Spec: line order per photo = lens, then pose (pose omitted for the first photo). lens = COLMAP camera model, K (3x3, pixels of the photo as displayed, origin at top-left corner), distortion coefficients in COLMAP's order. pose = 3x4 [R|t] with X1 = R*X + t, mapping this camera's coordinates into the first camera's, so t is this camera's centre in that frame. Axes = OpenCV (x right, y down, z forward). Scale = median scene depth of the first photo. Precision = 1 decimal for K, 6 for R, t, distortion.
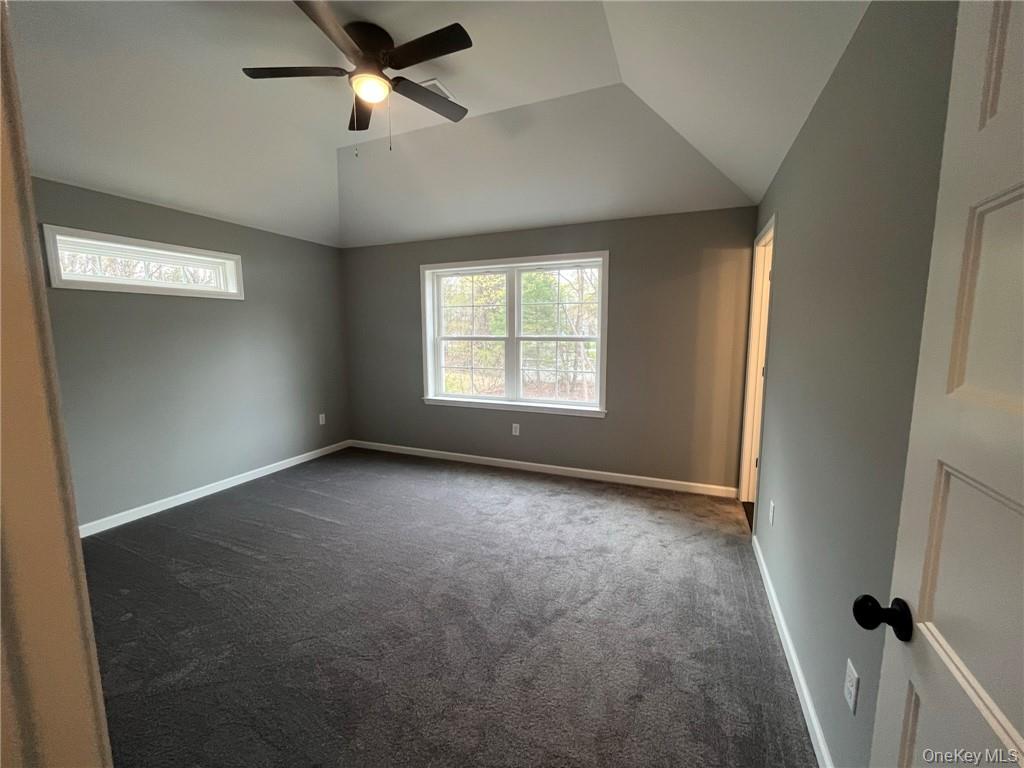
lens RADIAL K [[416.2, 0, 511.7], [0, 416.2, 383.0], [0, 0, 1]] dist [-0.001893, -0.000609]
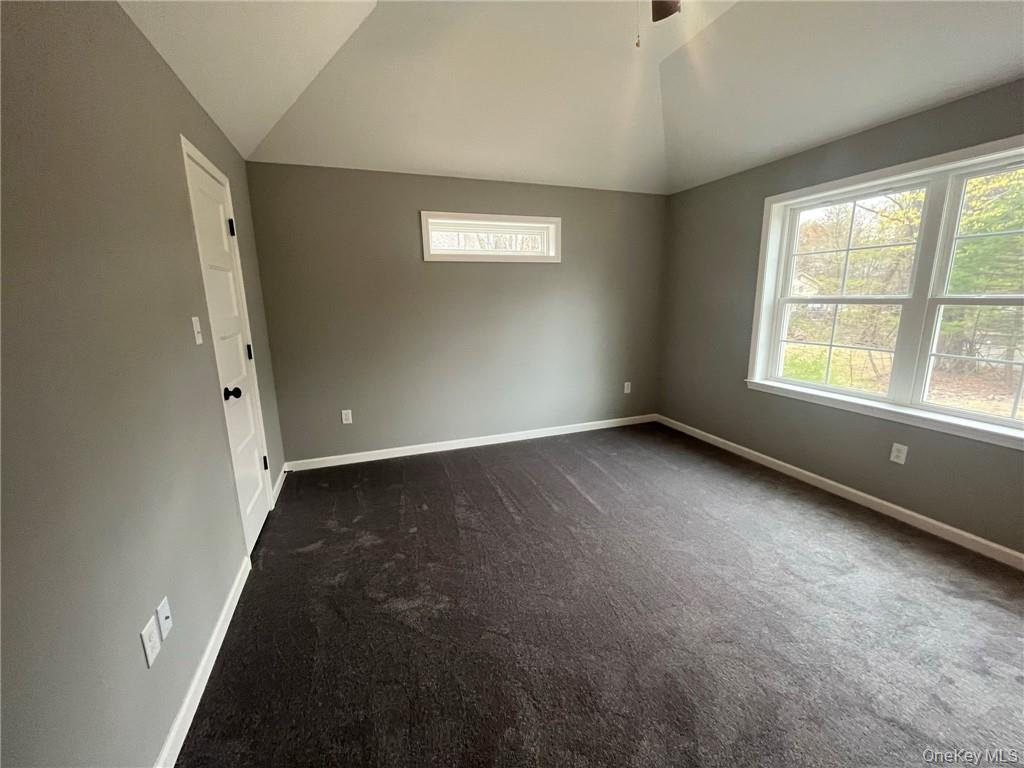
lens RADIAL K [[416.2, 0, 512.0], [0, 416.2, 382.3], [0, 0, 1]] dist [-0.001893, -0.000609]
pose [[0.681478, 0.139366, -0.718446, 0.053763], [-0.077163, 0.989911, 0.118833, -0.021762], [0.727759, -0.025545, 0.685357, 0.215575]]
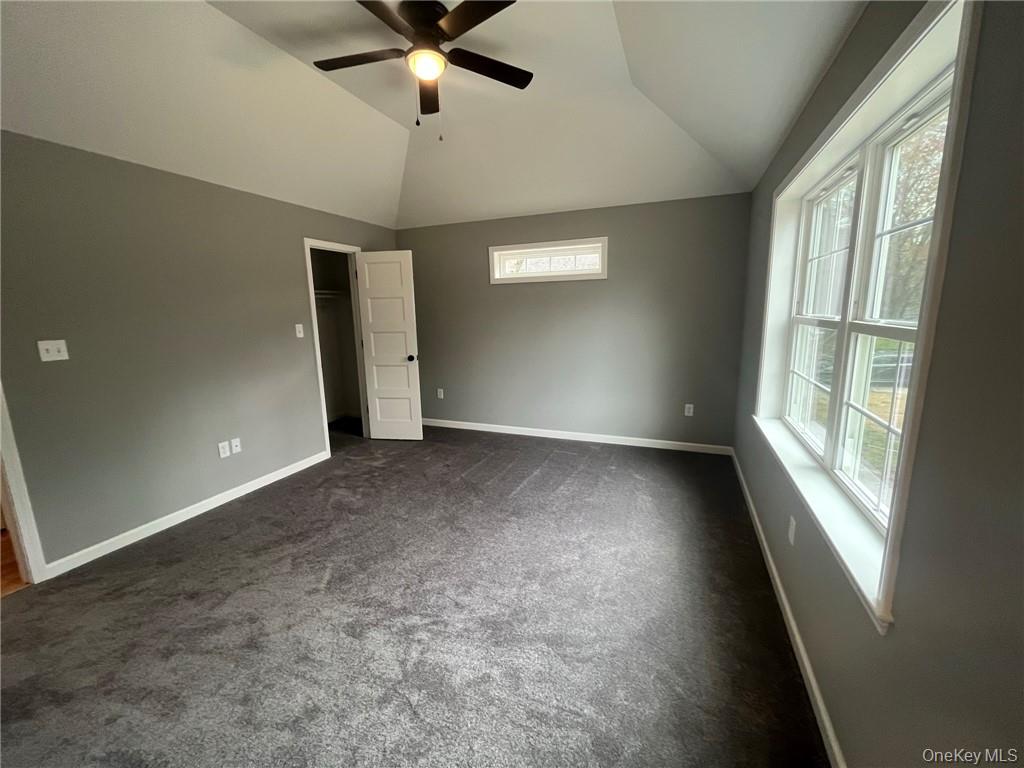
lens RADIAL K [[416.2, 0, 505.1], [0, 416.2, 381.3], [0, 0, 1]] dist [-0.001893, -0.000609]
pose [[0.008822, 0.176476, -0.984265, 0.486034], [-0.102097, 0.979319, 0.174674, -0.106623], [0.994735, 0.098950, 0.026657, 0.779276]]
